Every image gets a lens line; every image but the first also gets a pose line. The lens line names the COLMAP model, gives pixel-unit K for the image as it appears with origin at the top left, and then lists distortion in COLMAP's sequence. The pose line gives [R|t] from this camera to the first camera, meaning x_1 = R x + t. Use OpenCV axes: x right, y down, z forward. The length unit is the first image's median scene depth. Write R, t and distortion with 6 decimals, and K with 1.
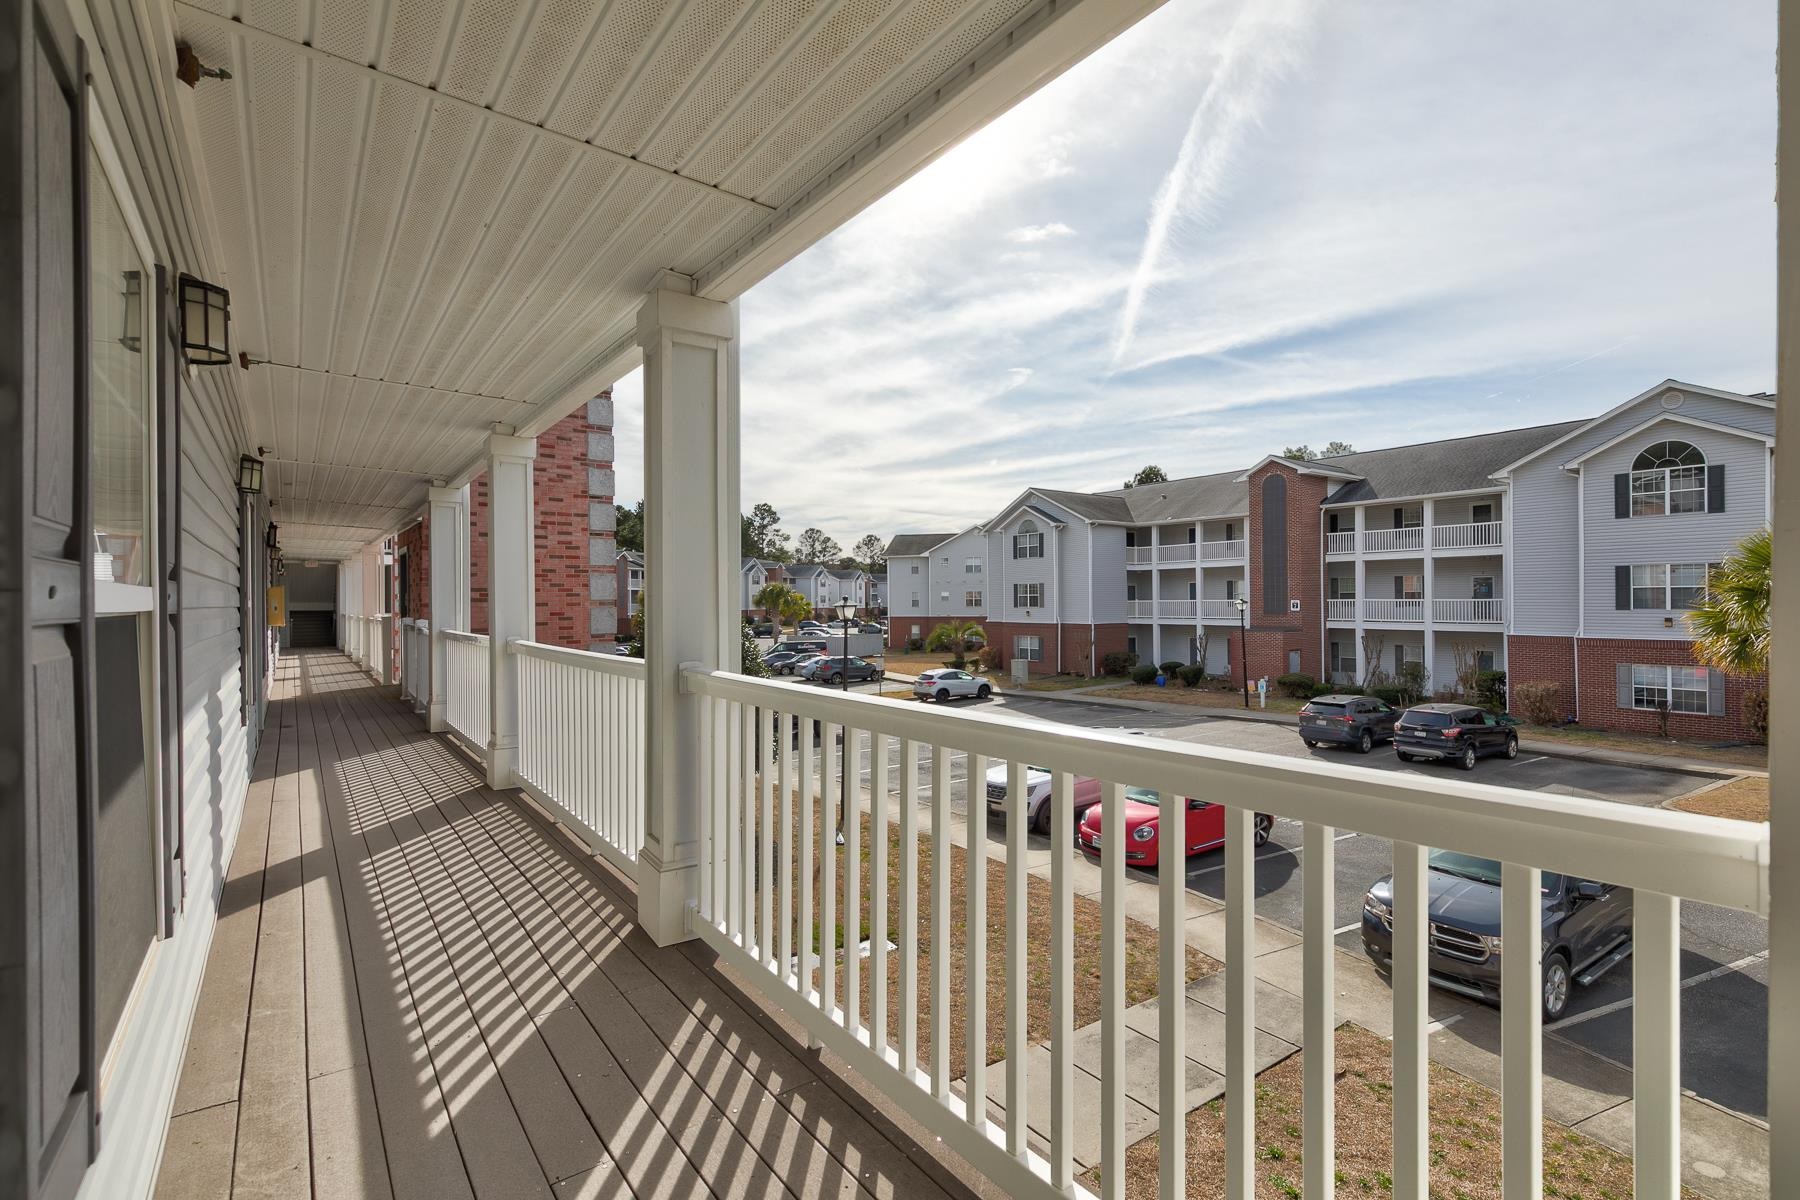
lens RADIAL K [[806.9, 0, 909.2], [0, 806.9, 597.1], [0, 0, 1]] dist [0.005614, -0.000894]
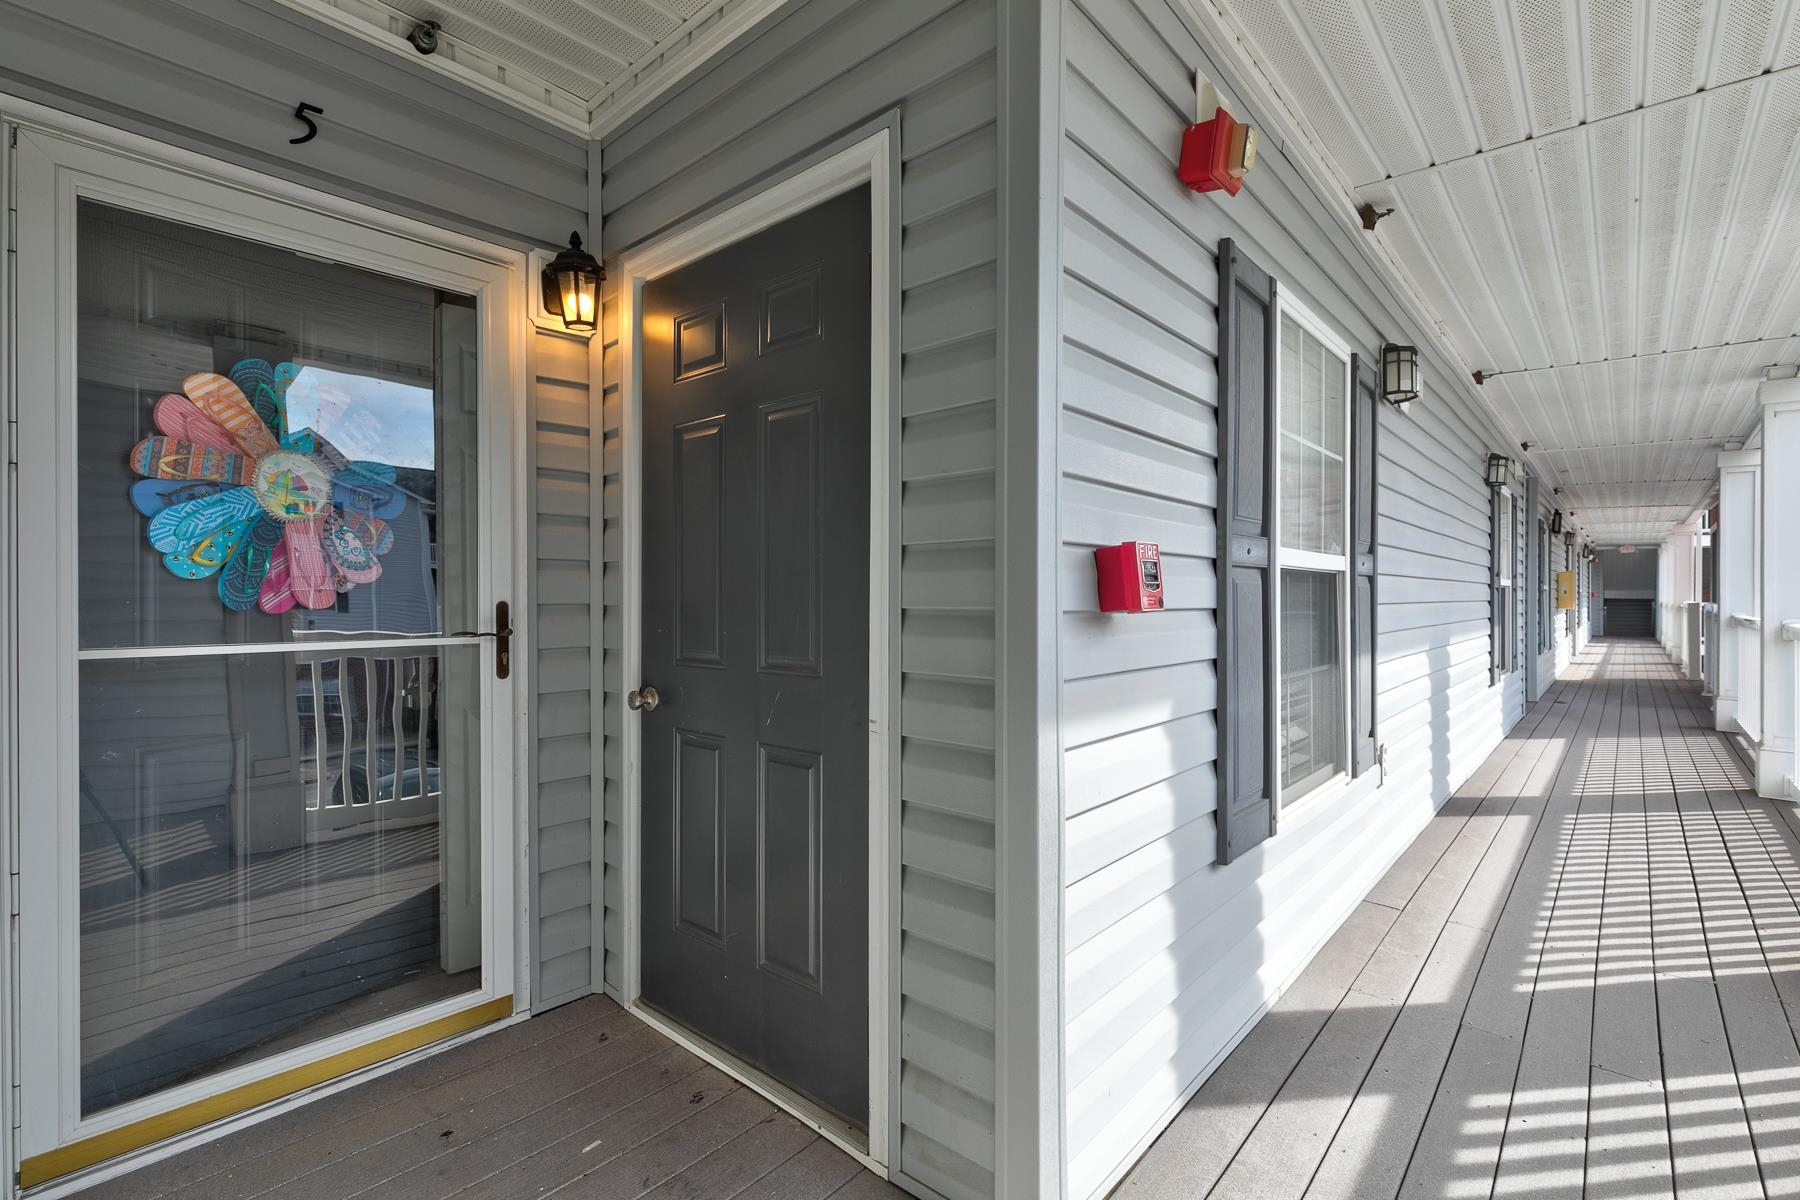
lens RADIAL K [[806.9, 0, 907.3], [0, 806.9, 596.7], [0, 0, 1]] dist [0.005614, -0.000894]
pose [[0.191553, 0.012078, -0.981408, 0.233604], [-0.000641, 0.999926, 0.012181, 0.023968], [0.981482, -0.001704, 0.191547, -0.079617]]
